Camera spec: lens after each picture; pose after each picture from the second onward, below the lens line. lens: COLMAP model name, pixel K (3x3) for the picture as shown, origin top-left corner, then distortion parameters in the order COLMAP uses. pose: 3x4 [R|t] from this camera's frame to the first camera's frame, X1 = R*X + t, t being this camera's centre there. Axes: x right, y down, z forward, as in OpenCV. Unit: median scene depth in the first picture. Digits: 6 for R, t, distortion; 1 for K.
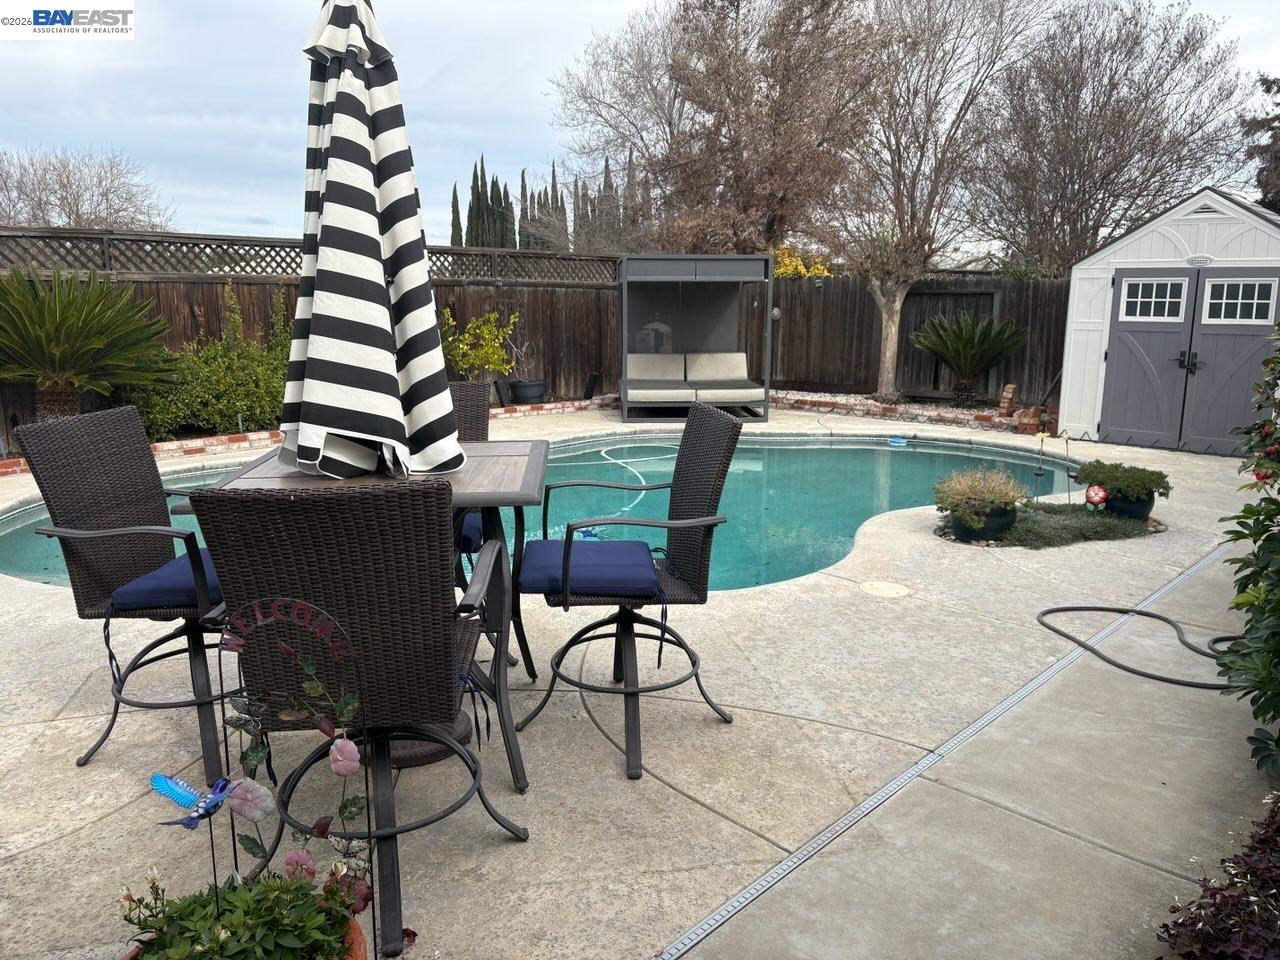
lens RADIAL K [[956.6, 0, 647.8], [0, 956.6, 486.9], [0, 0, 1]] dist [0.049768, -0.048018]
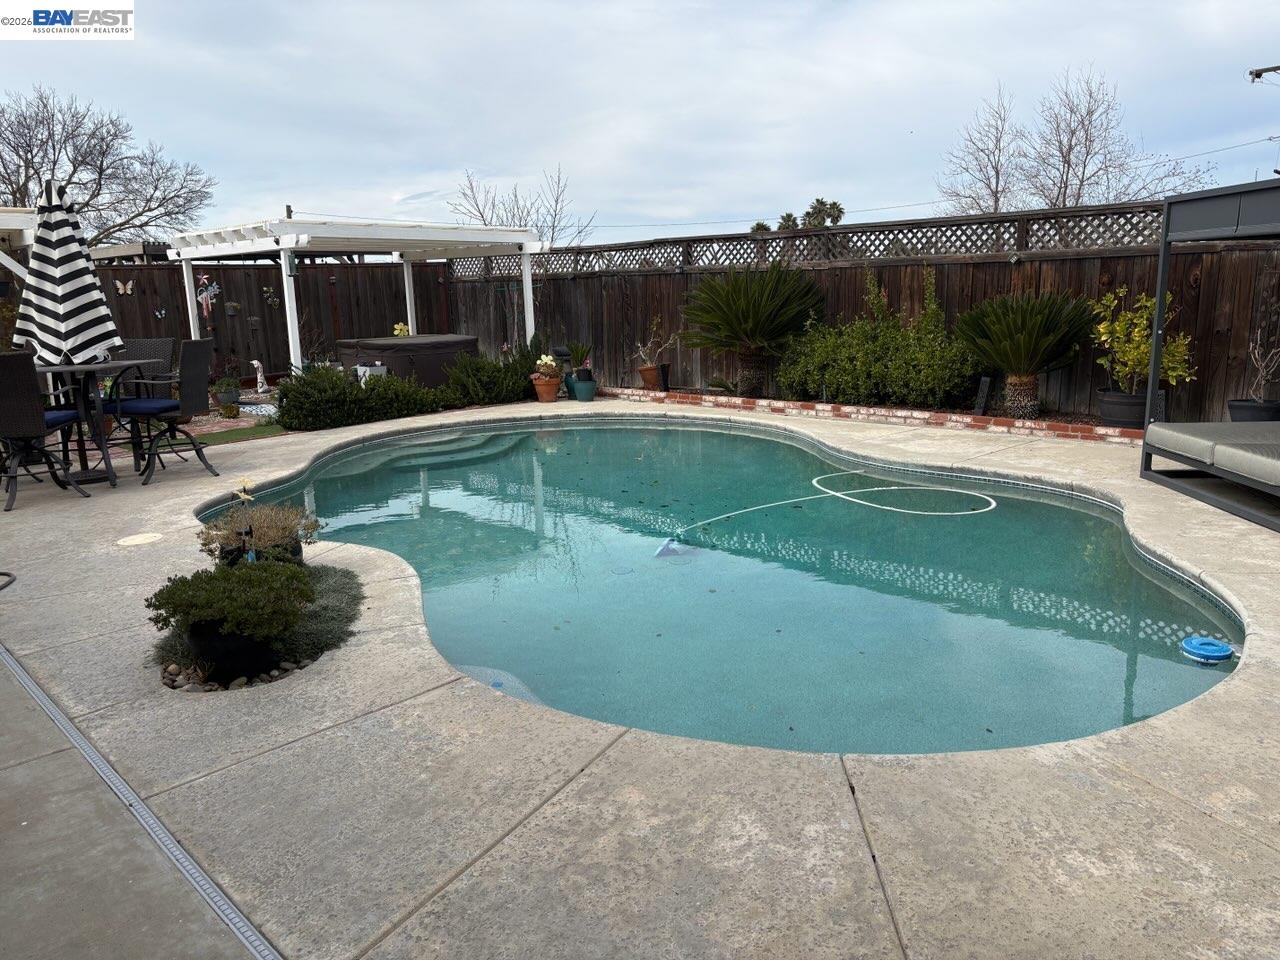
lens RADIAL K [[956.6, 0, 631.7], [0, 956.6, 484.8], [0, 0, 1]] dist [0.049768, -0.048018]
pose [[-0.065311, 0.204079, -0.976773, 0.666077], [-0.169108, 0.962441, 0.212391, -0.154760], [0.983431, 0.179052, -0.028346, 0.783281]]
